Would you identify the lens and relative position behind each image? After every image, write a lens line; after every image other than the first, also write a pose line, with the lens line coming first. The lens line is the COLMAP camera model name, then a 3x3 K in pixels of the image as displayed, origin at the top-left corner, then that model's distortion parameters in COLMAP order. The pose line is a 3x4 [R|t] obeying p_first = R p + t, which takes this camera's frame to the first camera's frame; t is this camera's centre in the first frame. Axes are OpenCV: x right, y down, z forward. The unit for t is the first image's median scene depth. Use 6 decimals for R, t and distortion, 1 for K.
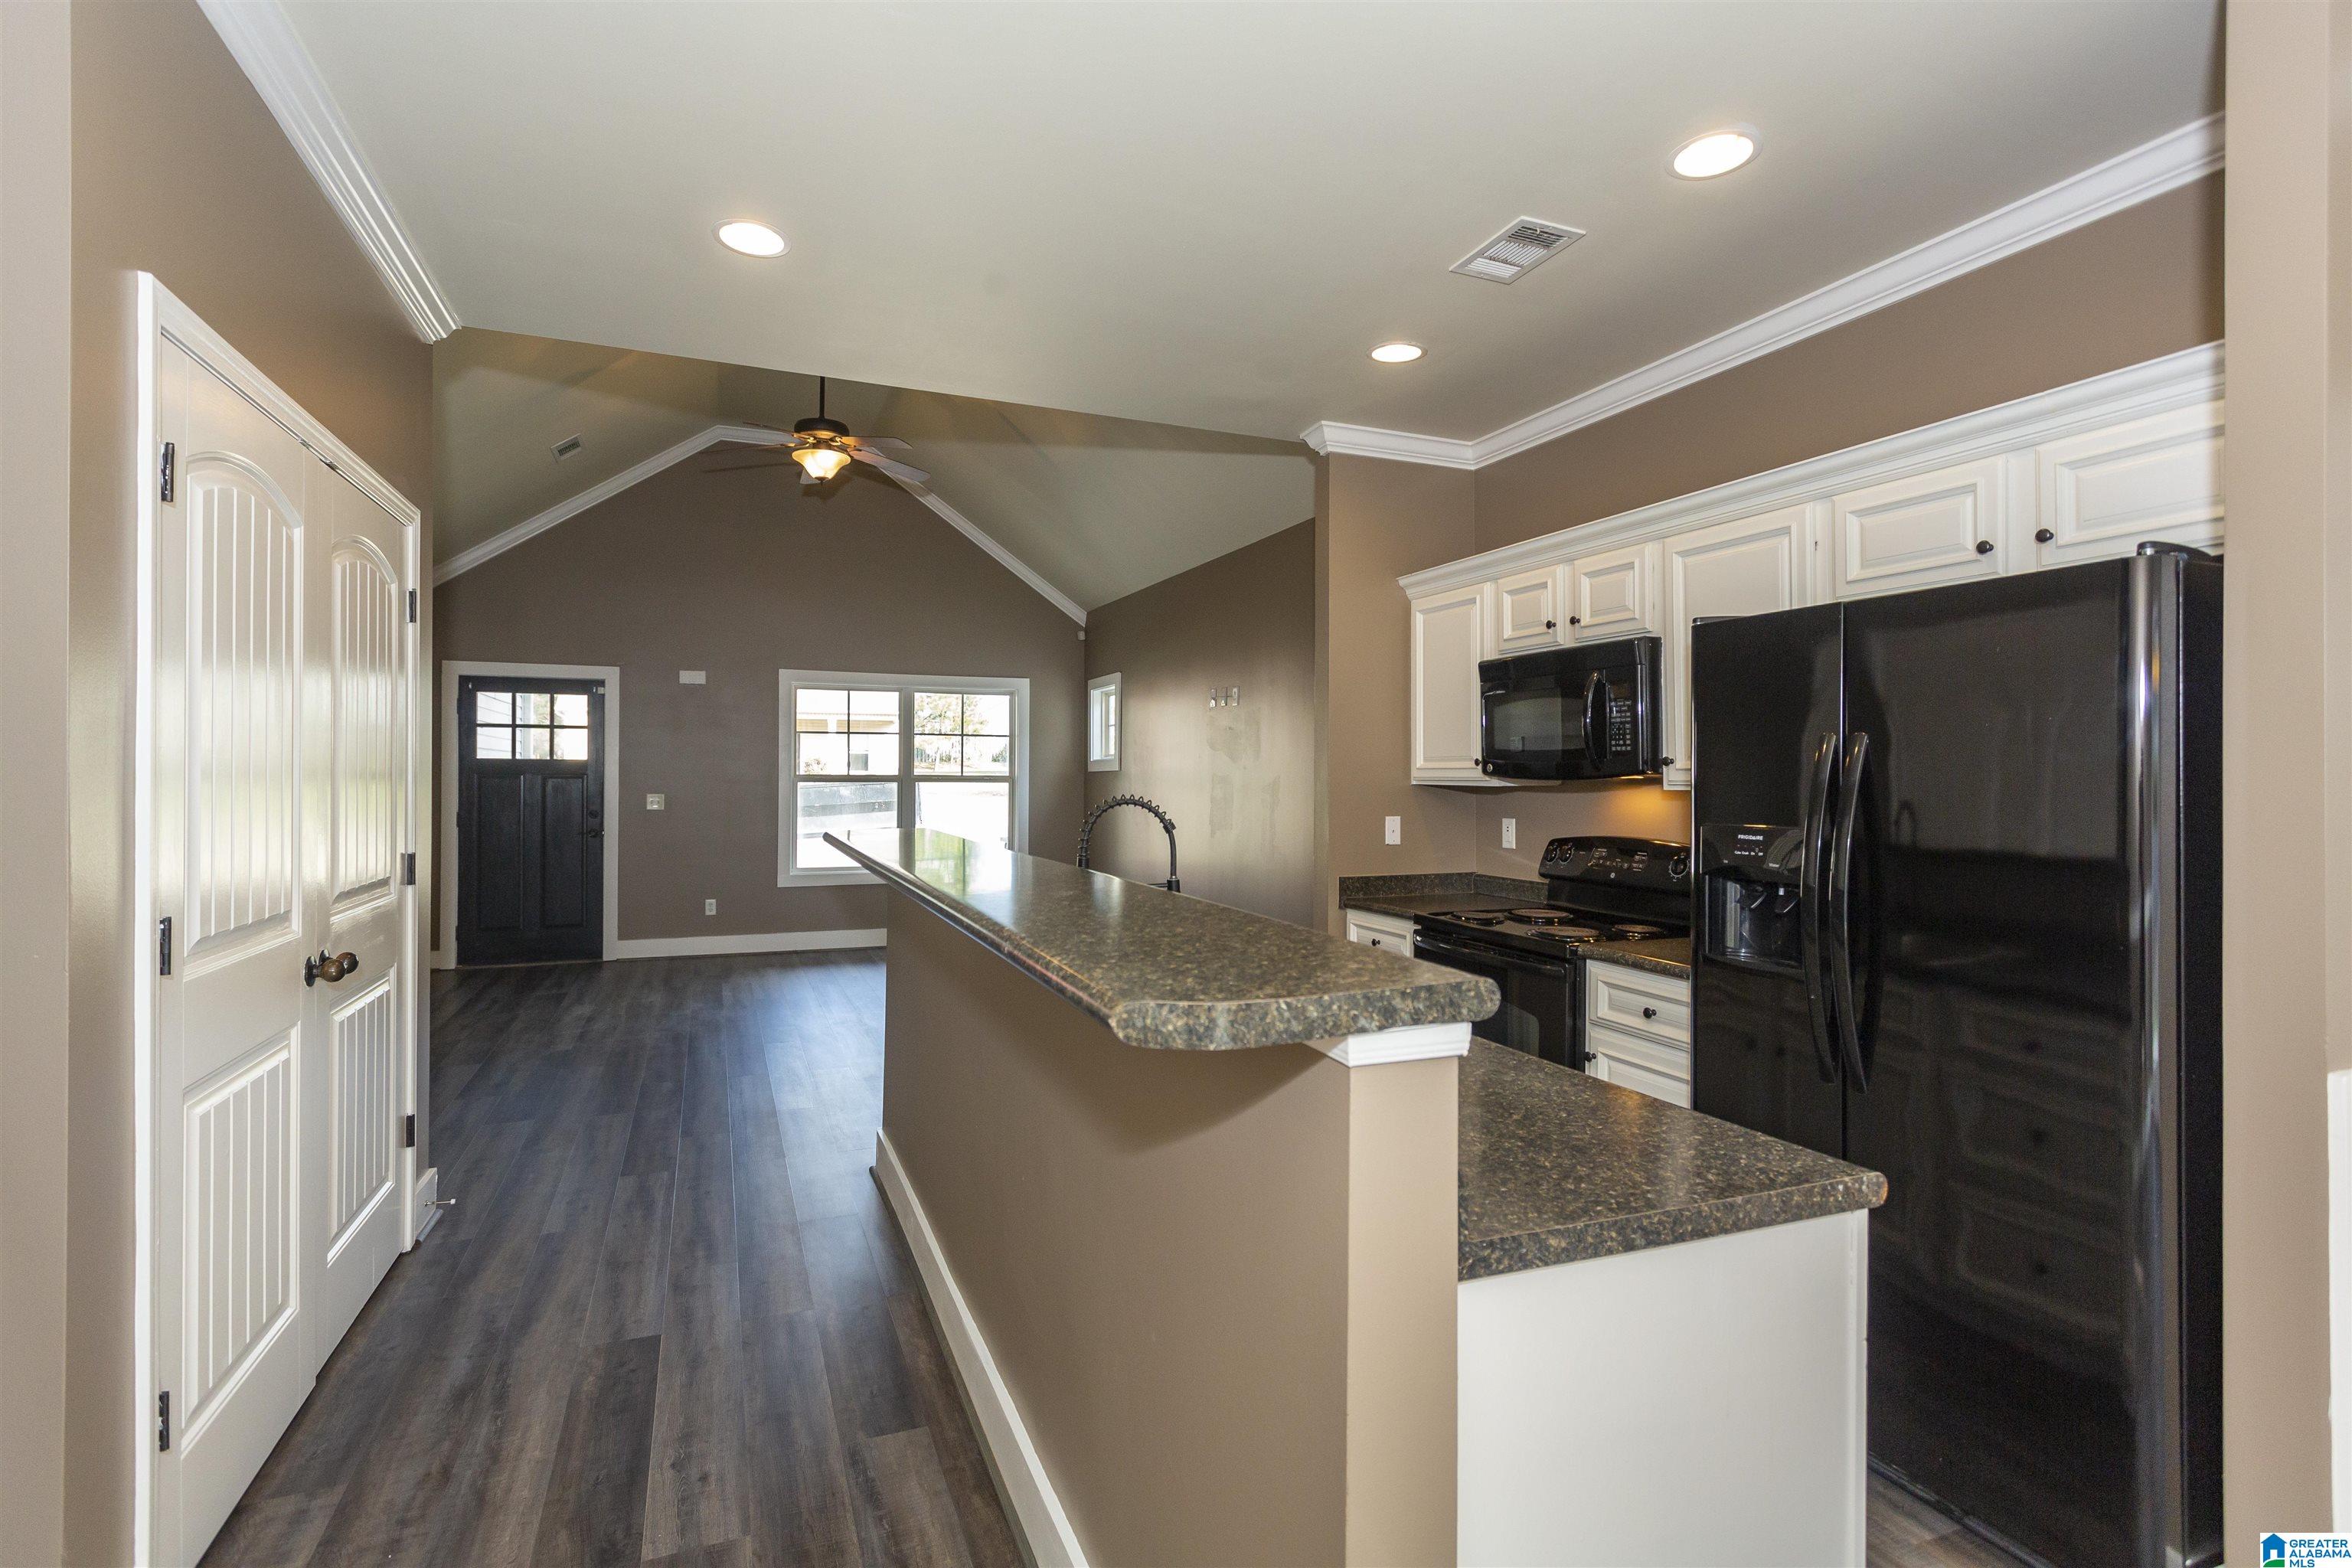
lens RADIAL K [[1121.7, 0, 1157.7], [0, 1121.7, 784.8], [0, 0, 1]] dist [0.004851, 0.000192]
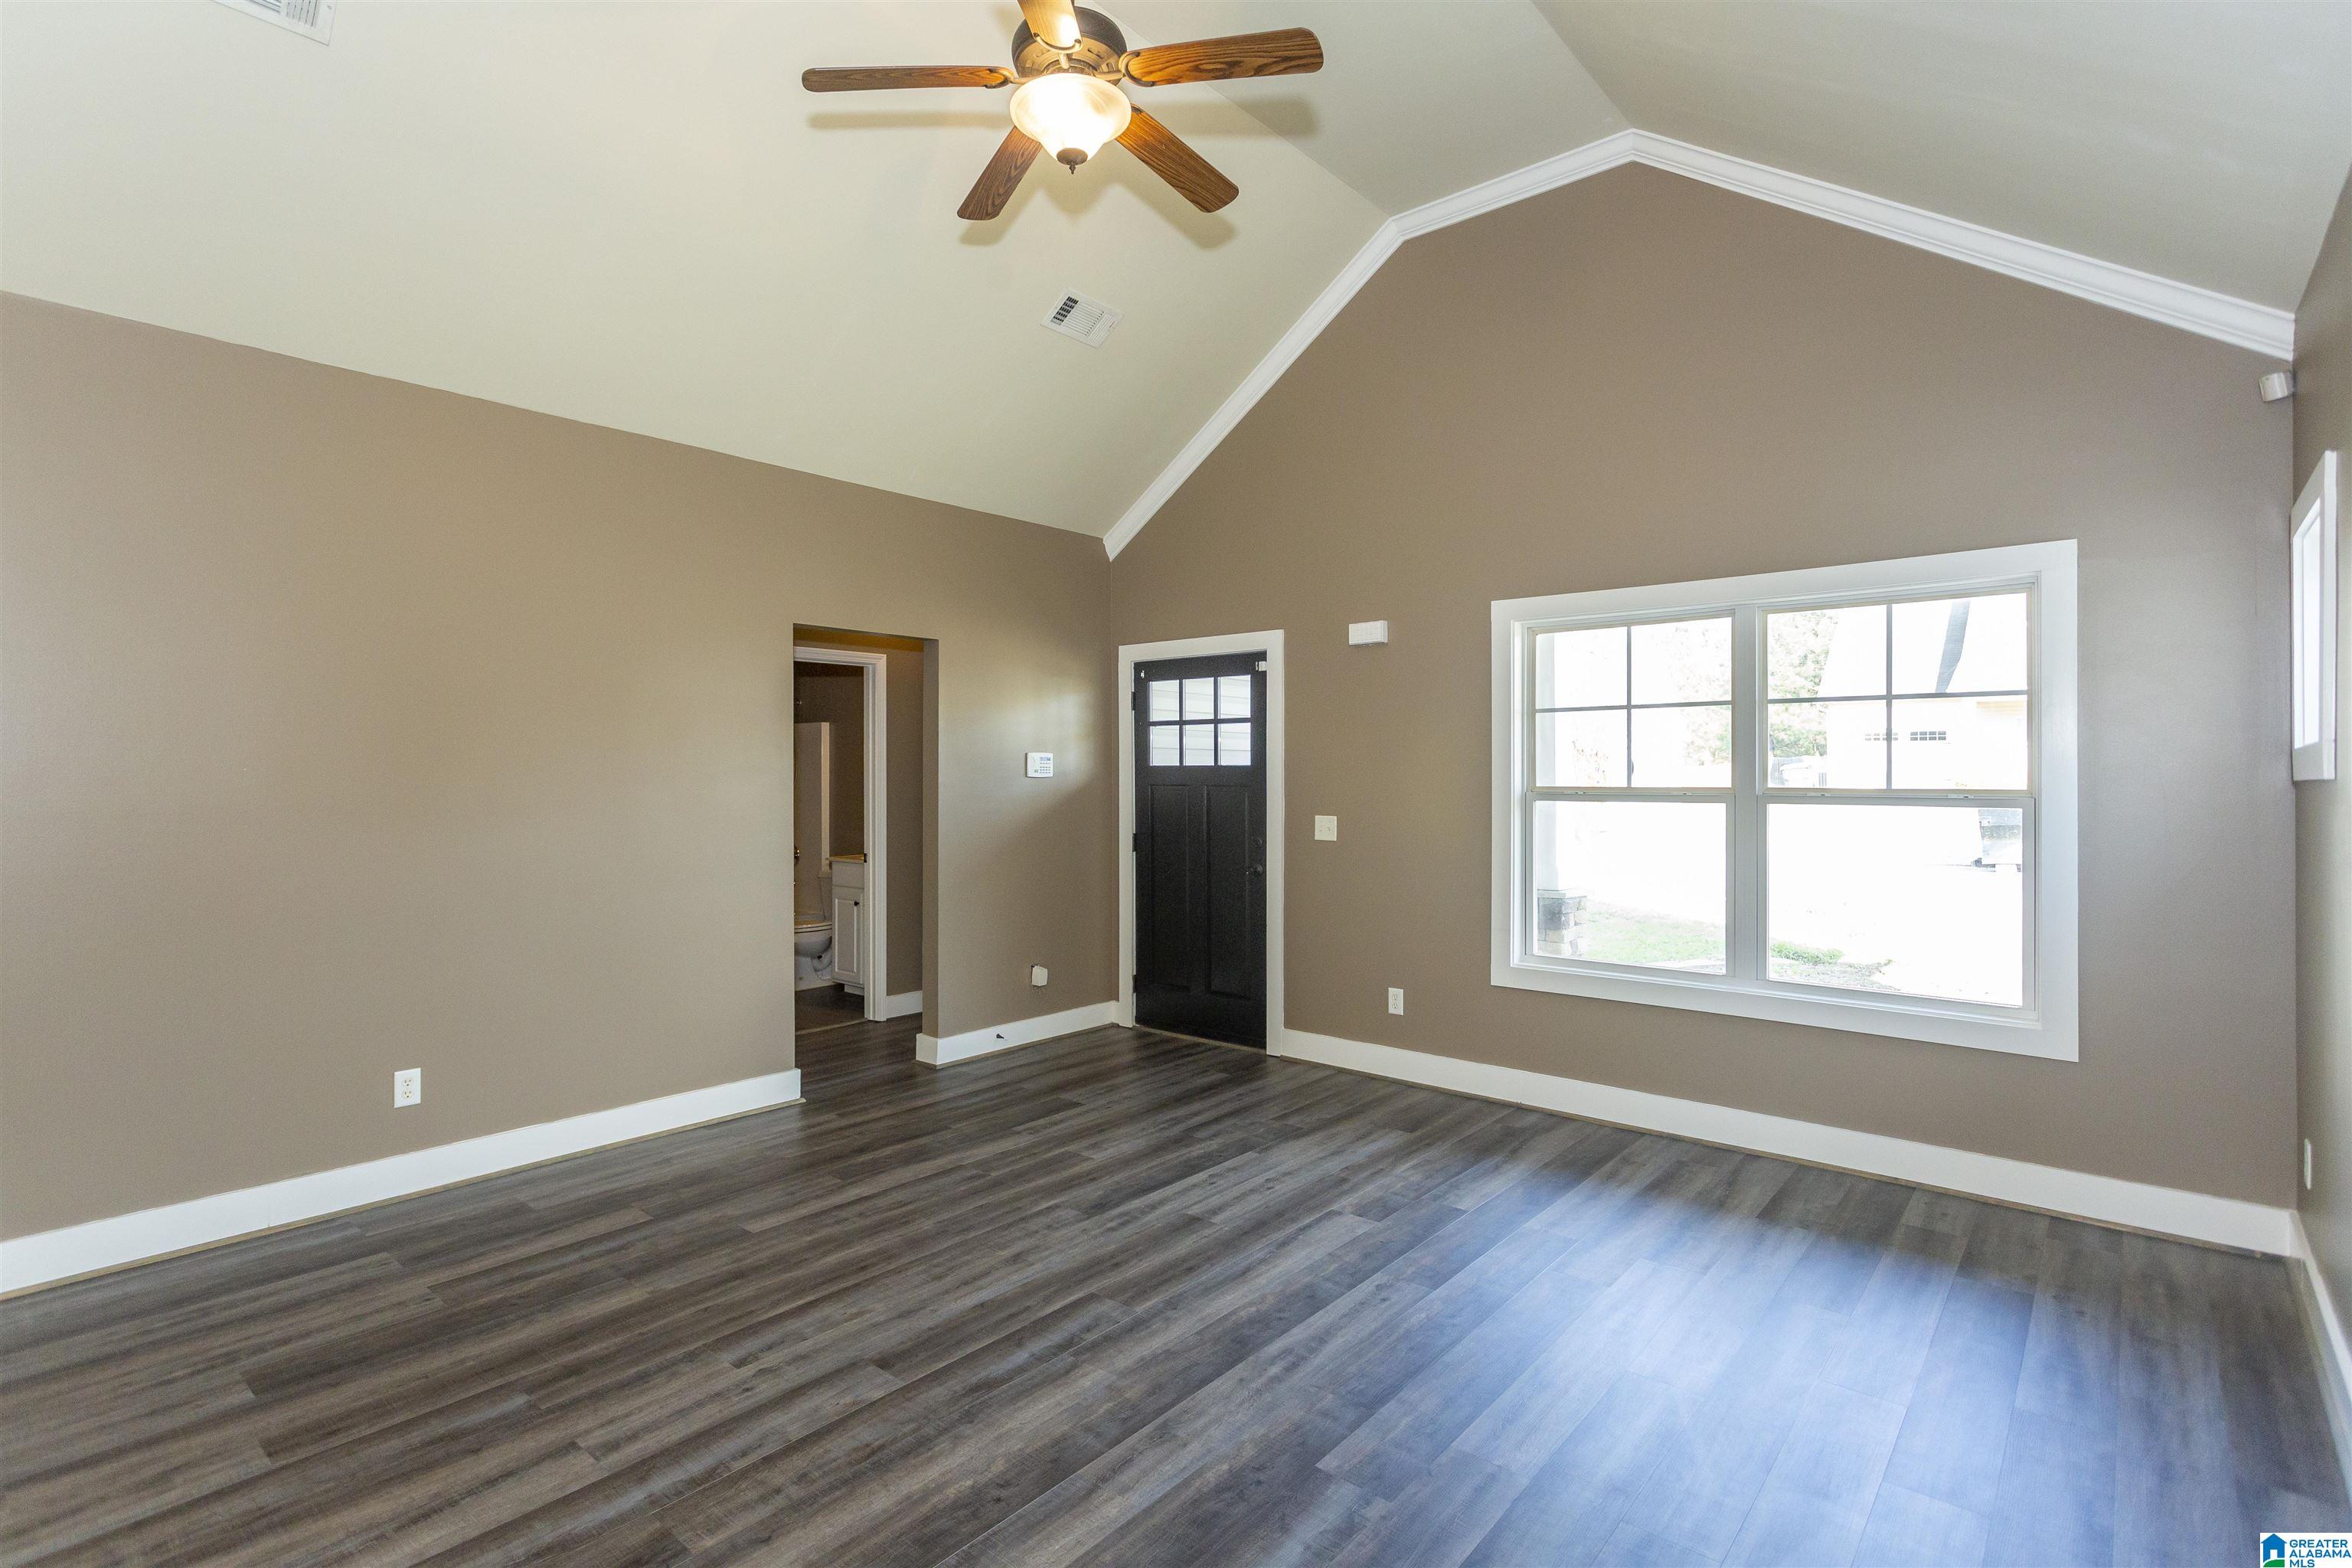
lens RADIAL K [[1121.7, 0, 1162.6], [0, 1121.7, 774.7], [0, 0, 1]] dist [0.004851, 0.000192]
pose [[0.464572, -0.006307, -0.885513, 0.093586], [-0.006046, 0.999929, -0.010294, -0.008908], [0.885514, 0.010136, 0.464501, 0.619233]]
